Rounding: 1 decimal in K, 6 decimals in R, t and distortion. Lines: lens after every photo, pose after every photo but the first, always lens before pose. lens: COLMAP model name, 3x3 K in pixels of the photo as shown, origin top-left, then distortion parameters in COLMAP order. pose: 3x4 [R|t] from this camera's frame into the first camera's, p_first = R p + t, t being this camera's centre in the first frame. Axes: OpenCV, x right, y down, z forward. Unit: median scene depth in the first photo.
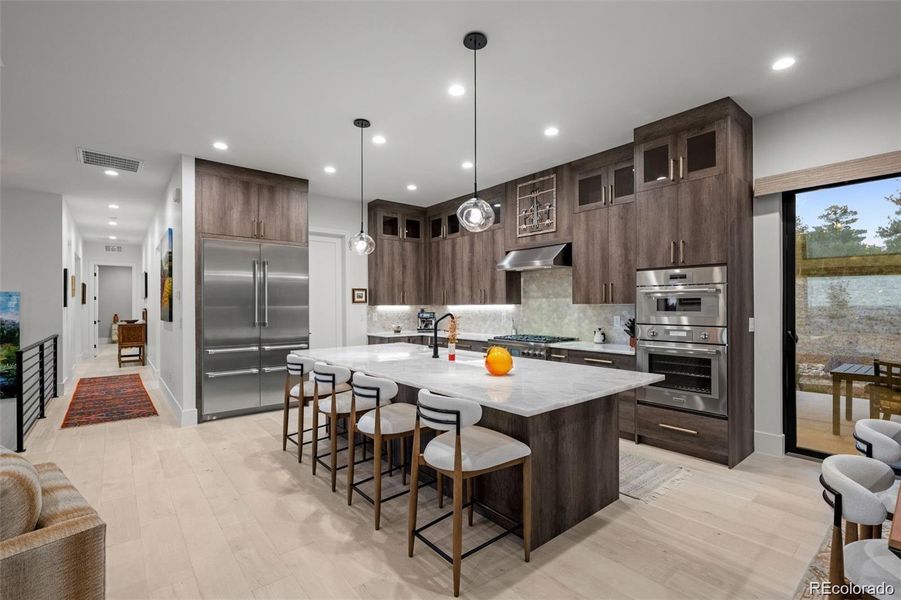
lens RADIAL K [[411.1, 0, 457.8], [0, 411.1, 305.1], [0, 0, 1]] dist [0.001682, 0.000244]
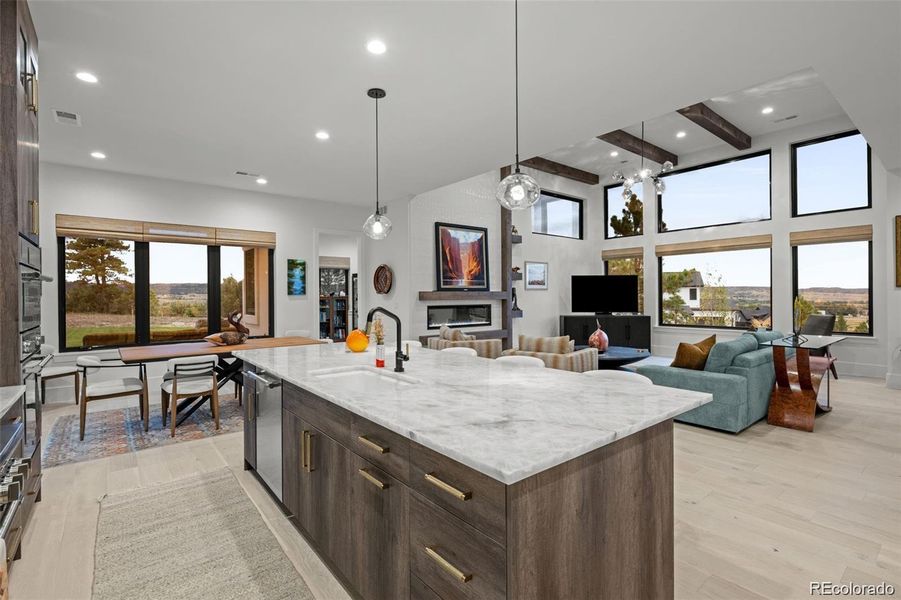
lens RADIAL K [[421.2, 0, 450.5], [0, 421.2, 300.0], [0, 0, 1]] dist [0.000263, 0.000234]
pose [[-0.999859, 0.006692, 0.015428, -0.108771], [0.006817, 0.999944, 0.008039, 0.002445], [-0.015374, 0.008143, -0.999849, 1.242136]]
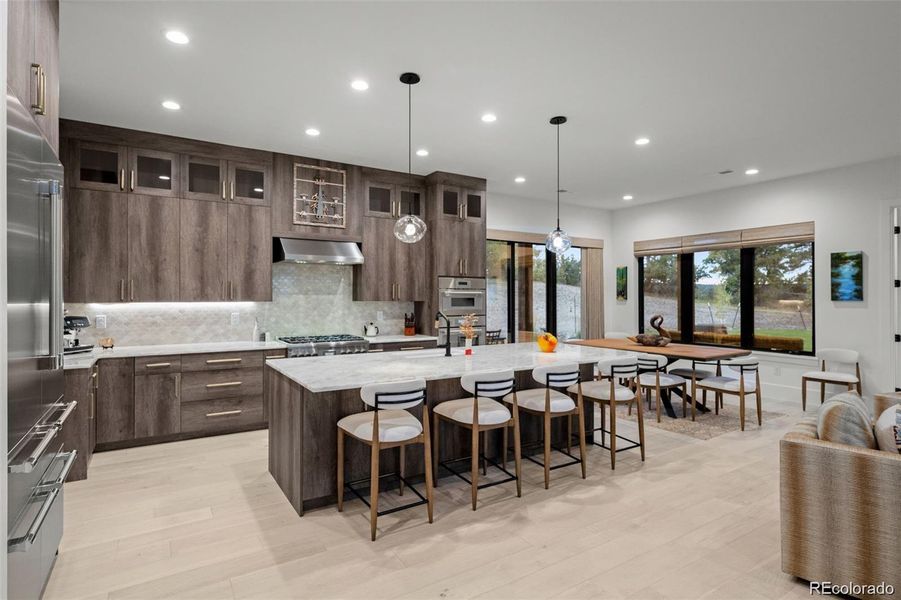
lens RADIAL K [[463.6, 0, 439.3], [0, 463.6, 296.9], [0, 0, 1]] dist [-0.000176, -0.001071]
pose [[0.144553, 0.004978, 0.989484, -0.859321], [-0.002627, 0.999986, -0.004647, -0.008884], [-0.989494, -0.001928, 0.144564, 0.625239]]
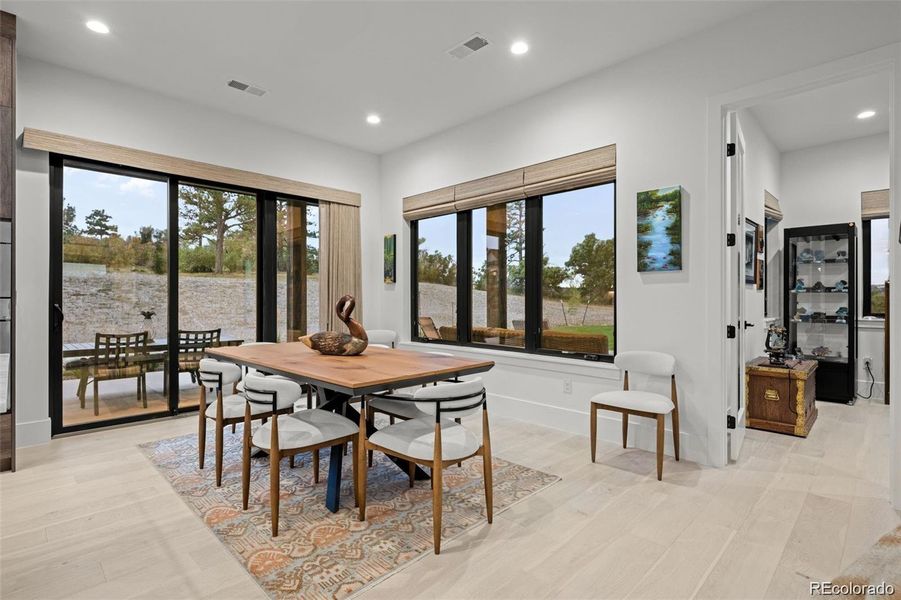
lens RADIAL K [[438.3, 0, 441.8], [0, 438.3, 300.3], [0, 0, 1]] dist [-0.001578, -0.000628]
pose [[-0.077479, 0.002023, 0.996992, -0.184729], [-0.002469, 0.999994, -0.002221, 0.039480], [-0.996991, -0.002634, -0.077474, 0.153001]]
